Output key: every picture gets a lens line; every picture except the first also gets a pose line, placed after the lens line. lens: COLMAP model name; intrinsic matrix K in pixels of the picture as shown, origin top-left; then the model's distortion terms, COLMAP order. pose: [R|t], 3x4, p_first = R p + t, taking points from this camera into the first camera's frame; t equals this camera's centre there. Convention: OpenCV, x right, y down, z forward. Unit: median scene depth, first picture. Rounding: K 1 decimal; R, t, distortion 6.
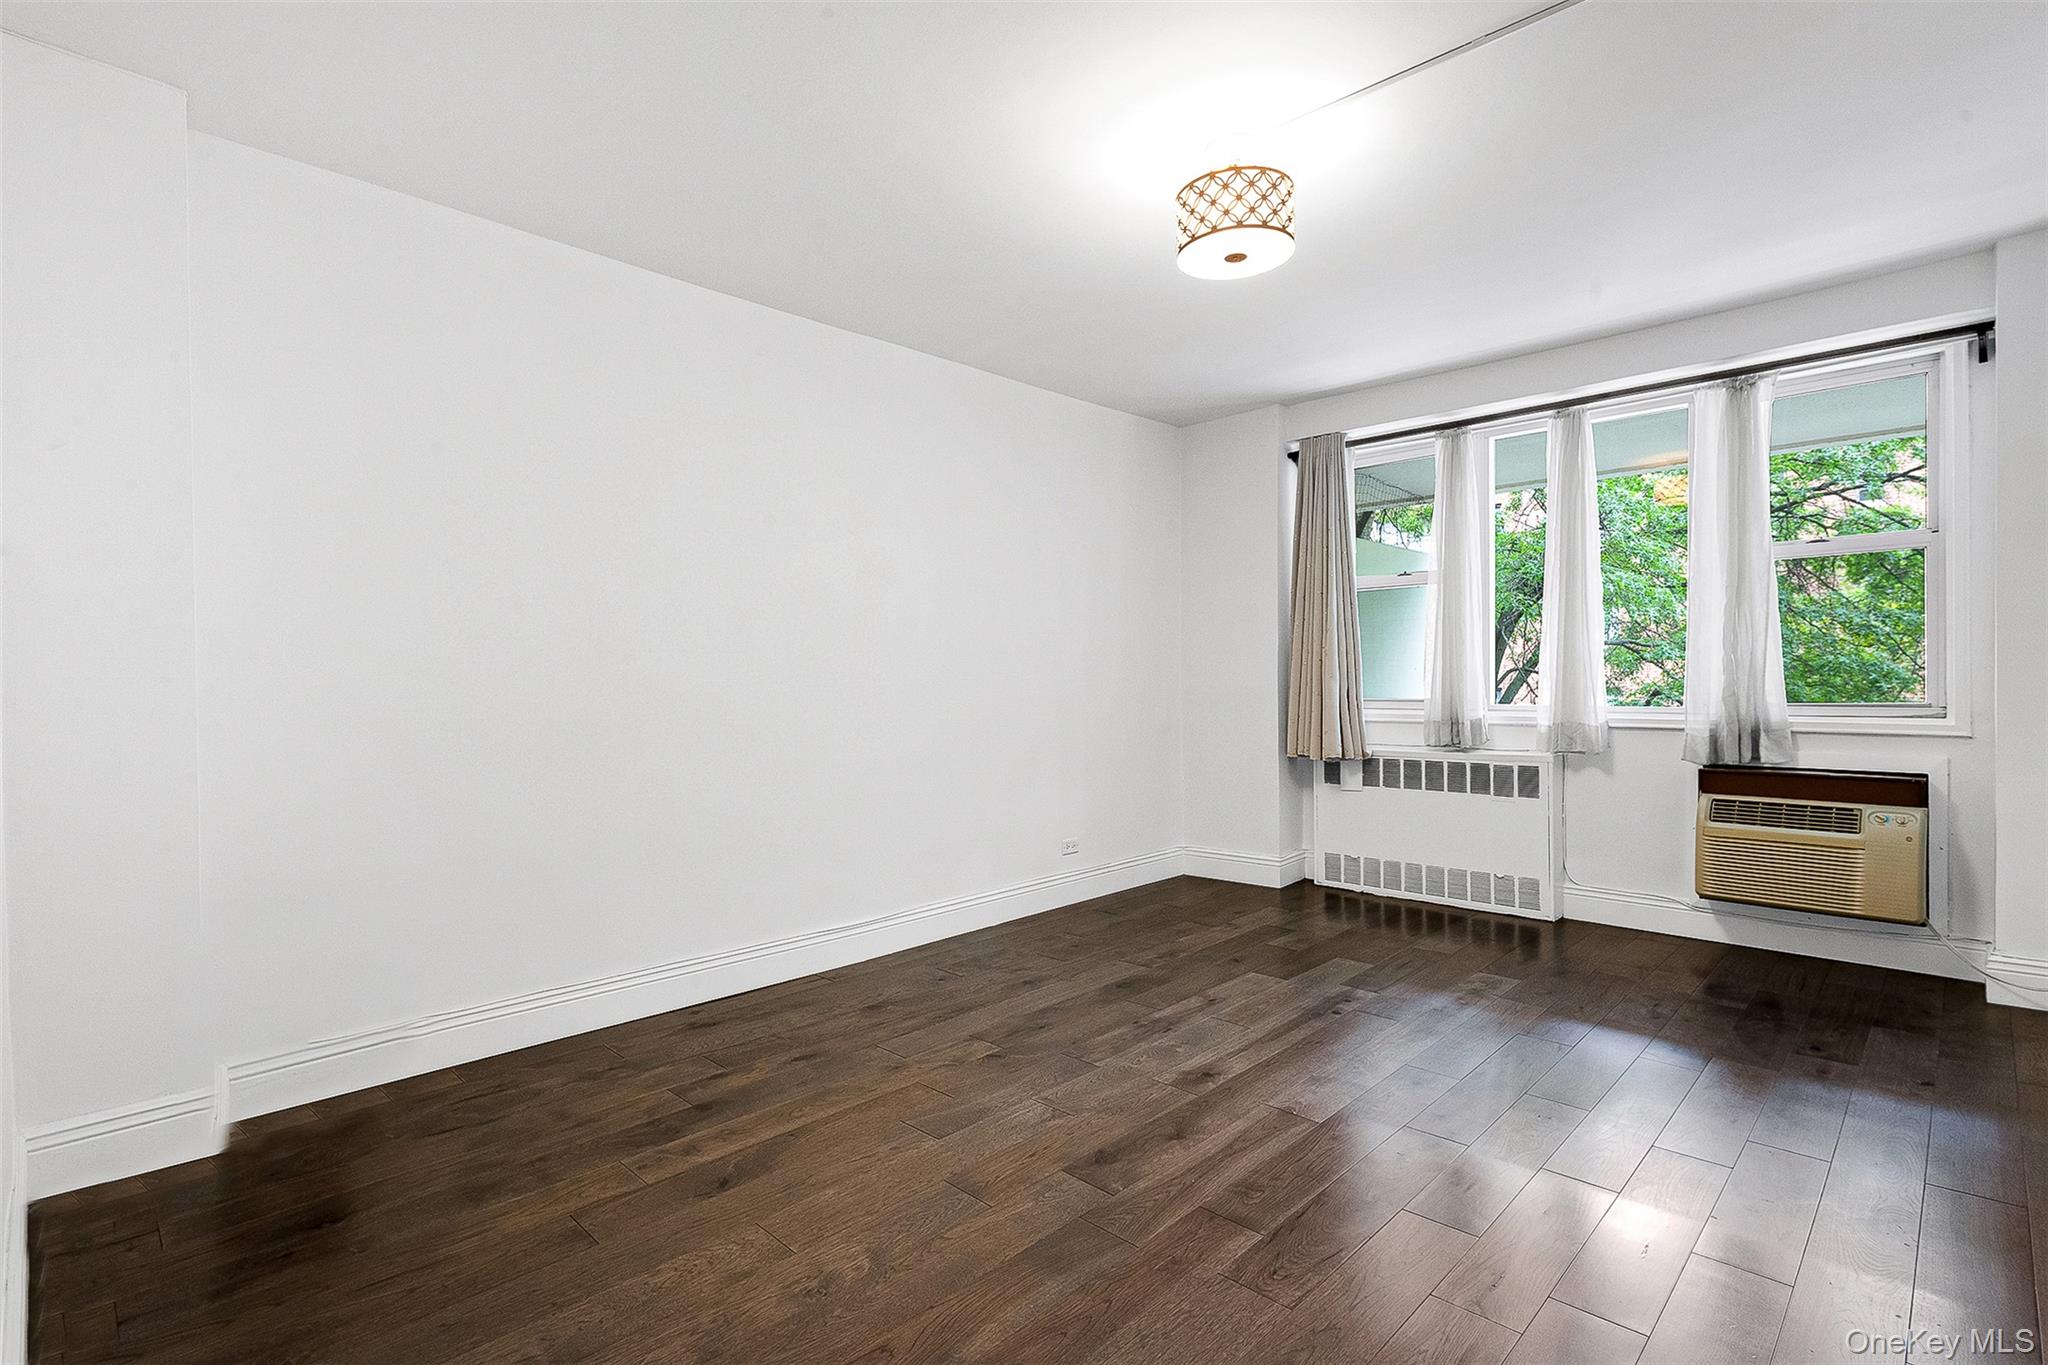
lens RADIAL K [[969.2, 0, 1024.0], [0, 969.2, 682.5], [0, 0, 1]] dist [-0.000022, -0.005478]
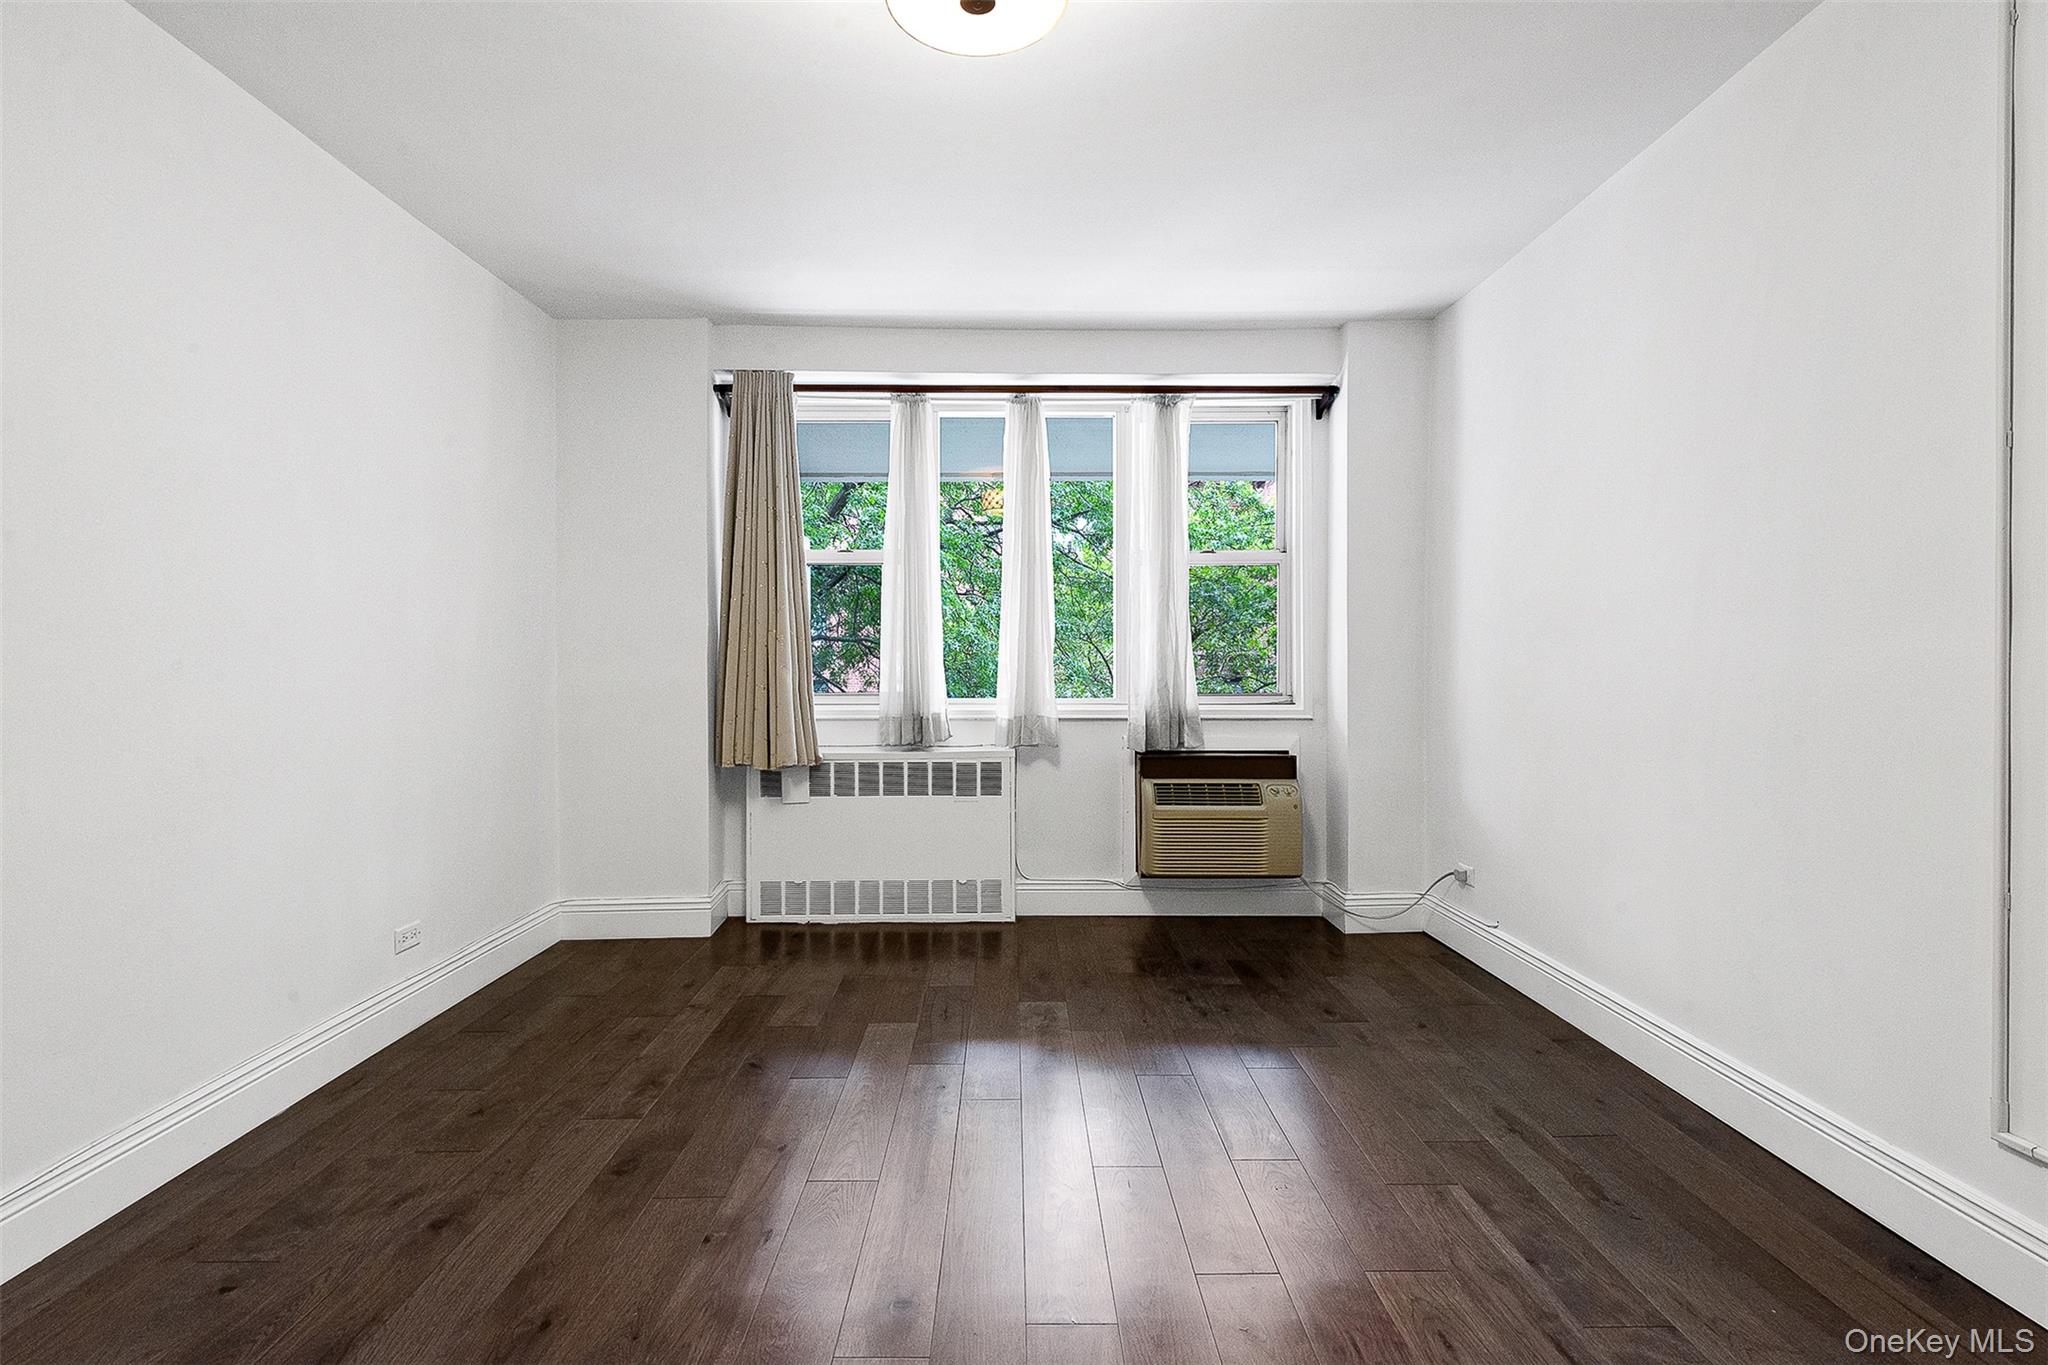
lens RADIAL K [[948.6, 0, 1022.7], [0, 948.6, 673.1], [0, 0, 1]] dist [0.010304, -0.007090]
pose [[0.703722, 0.002919, 0.710469, -0.121402], [-0.001843, 0.999996, -0.002282, 0.000679], [-0.710473, 0.000296, 0.703724, 0.325777]]
